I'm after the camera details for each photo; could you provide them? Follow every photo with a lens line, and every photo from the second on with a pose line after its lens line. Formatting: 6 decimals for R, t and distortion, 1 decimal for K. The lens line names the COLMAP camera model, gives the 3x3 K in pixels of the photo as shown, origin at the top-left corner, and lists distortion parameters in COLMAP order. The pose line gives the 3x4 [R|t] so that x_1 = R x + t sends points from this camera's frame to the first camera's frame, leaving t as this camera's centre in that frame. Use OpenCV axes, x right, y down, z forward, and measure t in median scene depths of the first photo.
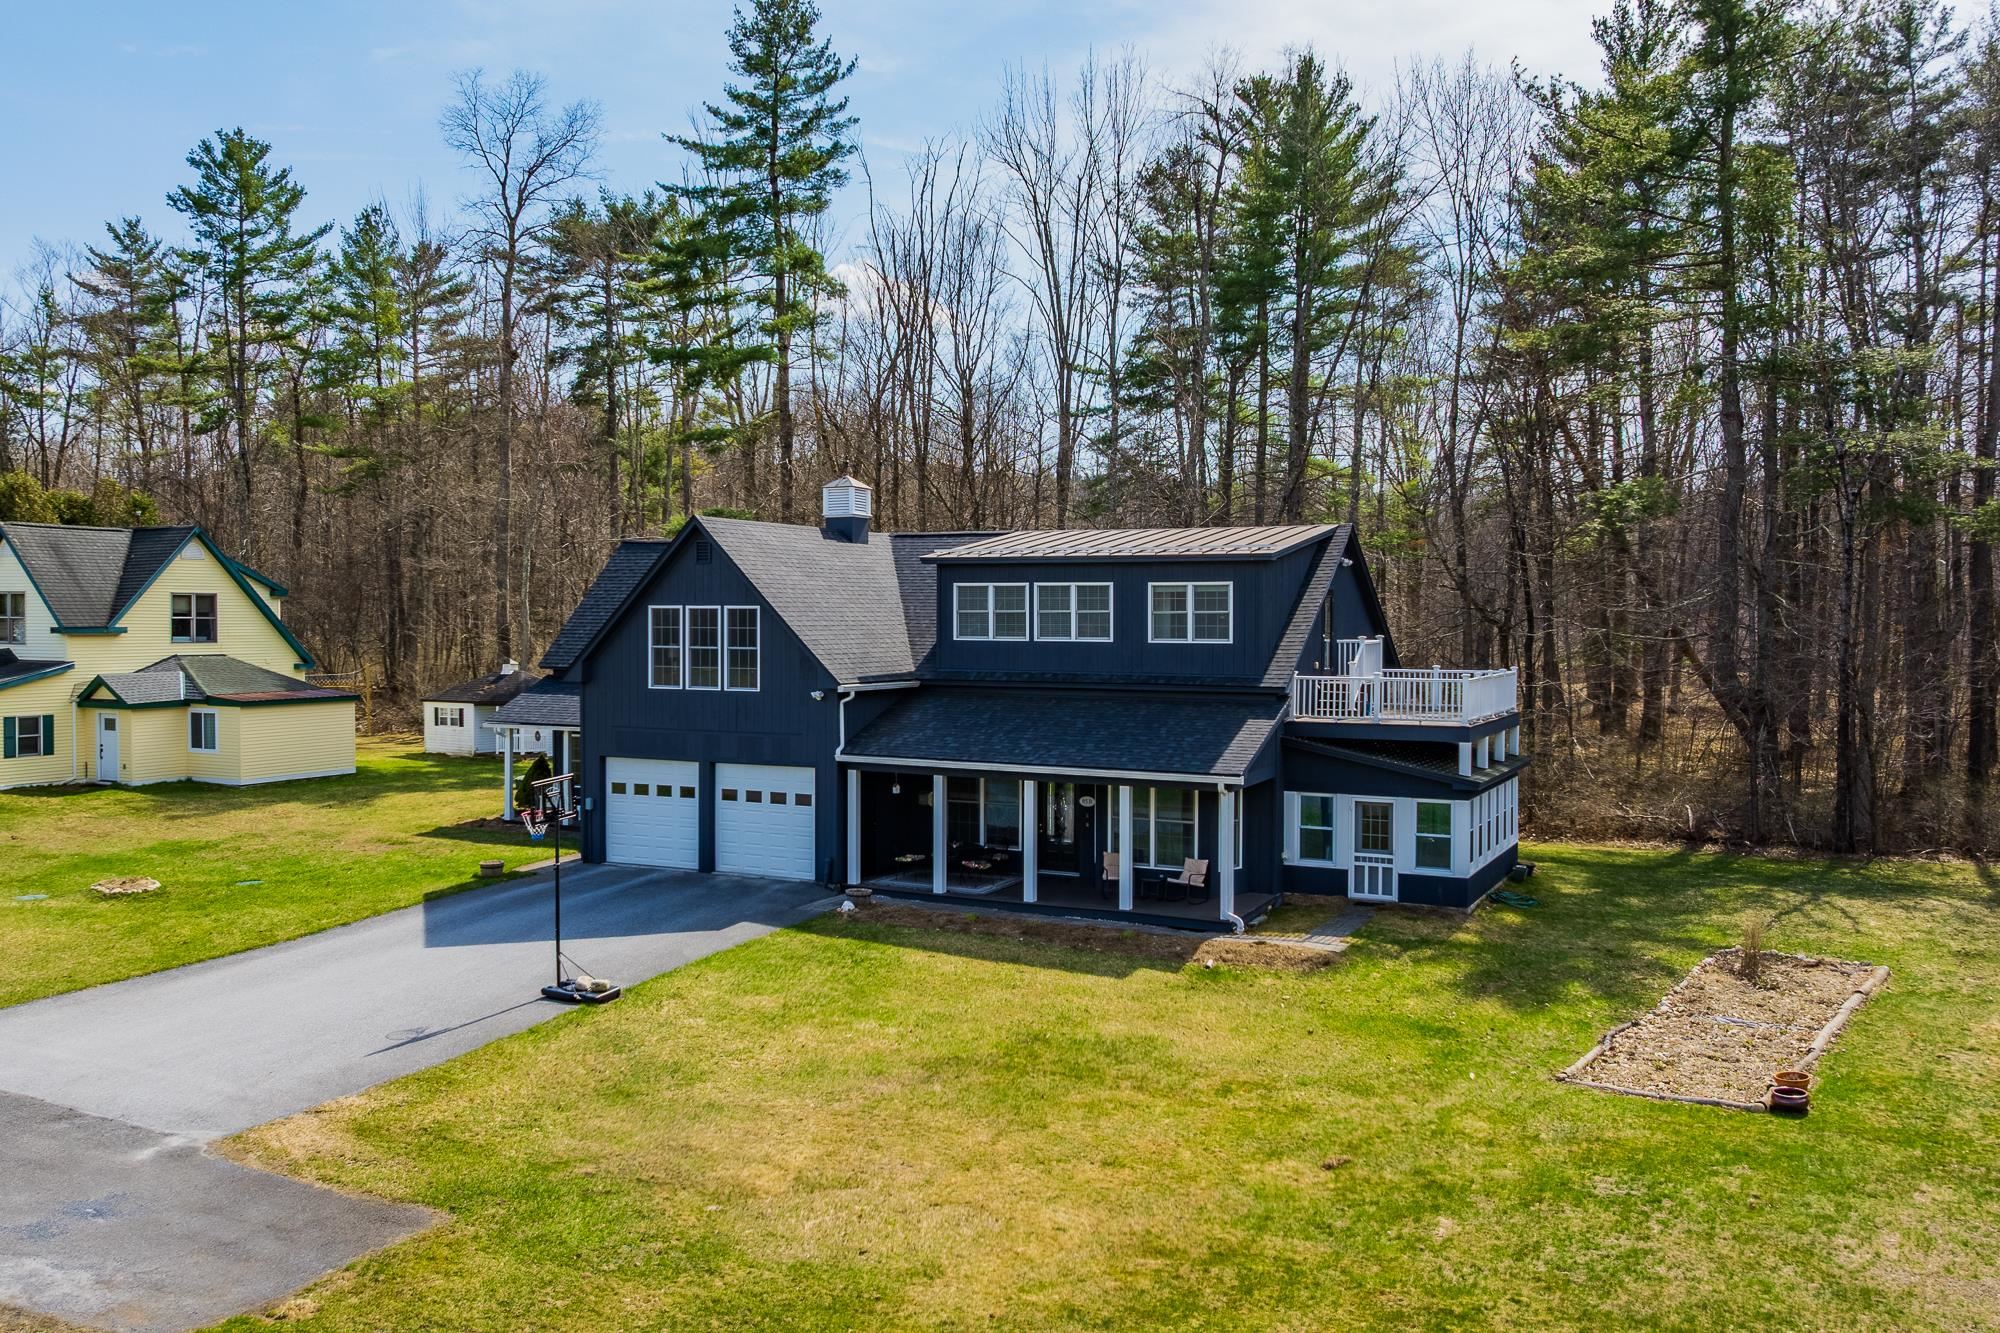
lens RADIAL K [[1680.1, 0, 1010.0], [0, 1680.1, 661.6], [0, 0, 1]] dist [-0.008899, -0.035713]
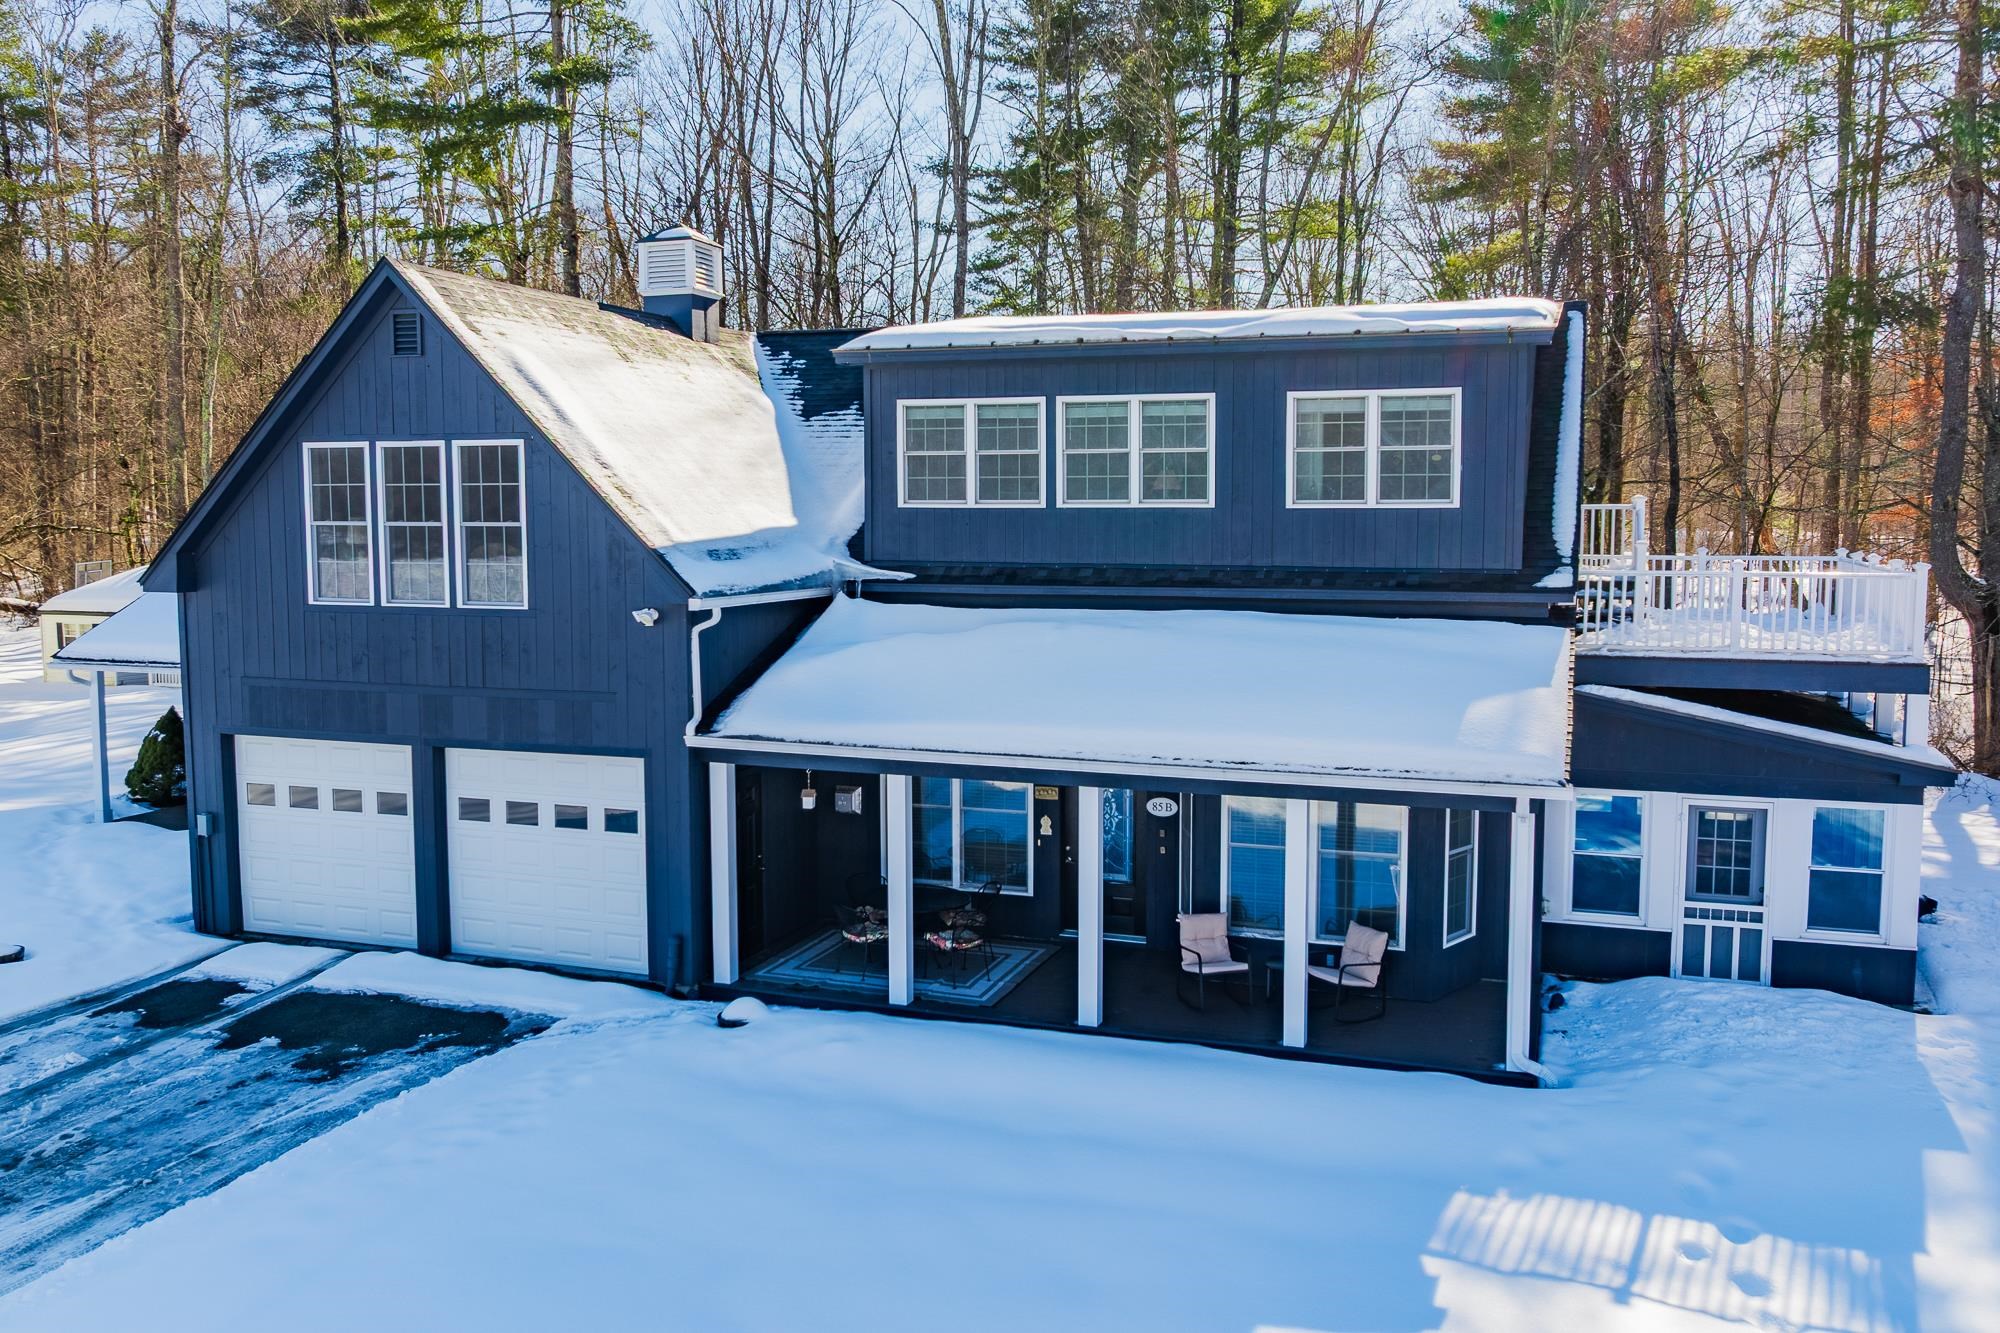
lens RADIAL K [[1680.1, 0, 1015.9], [0, 1680.1, 656.8], [0, 0, 1]] dist [-0.008899, -0.035713]
pose [[0.992418, -0.015982, 0.121863, -0.064144], [0.008138, 0.997878, 0.064598, 0.000407], [-0.122637, -0.063116, 0.990443, 0.473690]]
